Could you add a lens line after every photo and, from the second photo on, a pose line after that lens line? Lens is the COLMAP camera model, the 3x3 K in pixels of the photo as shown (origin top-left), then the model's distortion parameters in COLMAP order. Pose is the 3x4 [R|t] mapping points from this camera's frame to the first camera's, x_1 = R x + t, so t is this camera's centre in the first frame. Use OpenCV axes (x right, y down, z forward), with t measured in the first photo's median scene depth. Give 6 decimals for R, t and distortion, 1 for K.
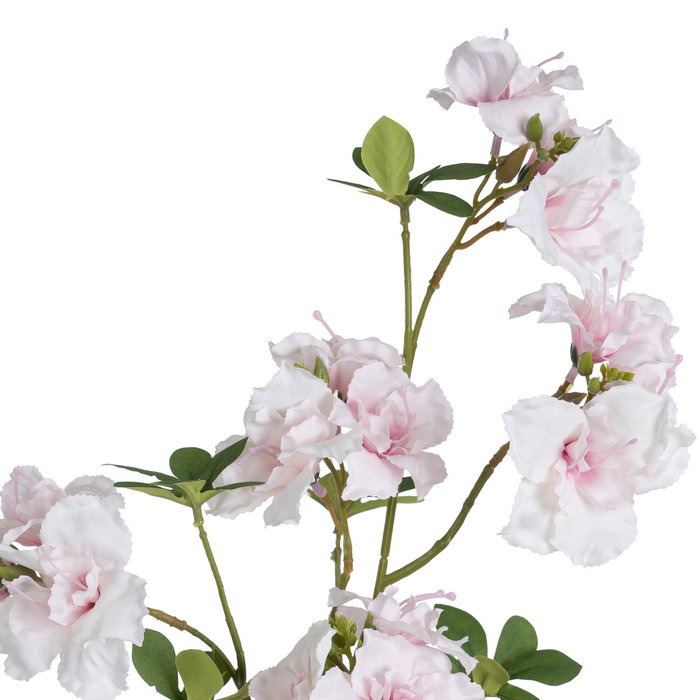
lens RADIAL K [[2223.7, 0, 350.0], [0, 2223.7, 350.0], [0, 0, 1]] dist [0.085077, -1.272154]
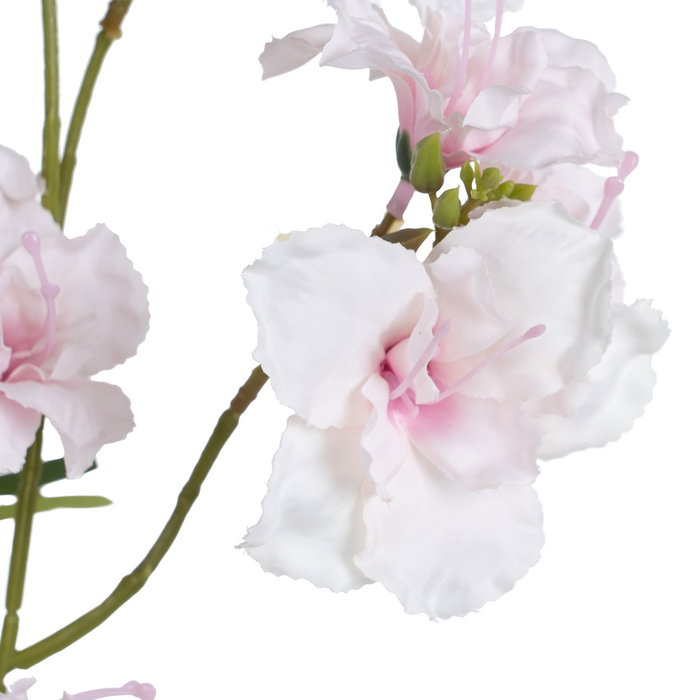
lens RADIAL K [[2223.7, 0, 350.0], [0, 2223.7, 350.0], [0, 0, 1]] dist [0.085077, -1.272154]
pose [[0.998116, -0.004280, 0.061209, 0.060957], [0.008015, 0.998112, -0.060898, 0.069789], [-0.060833, 0.061274, 0.996265, 0.542032]]
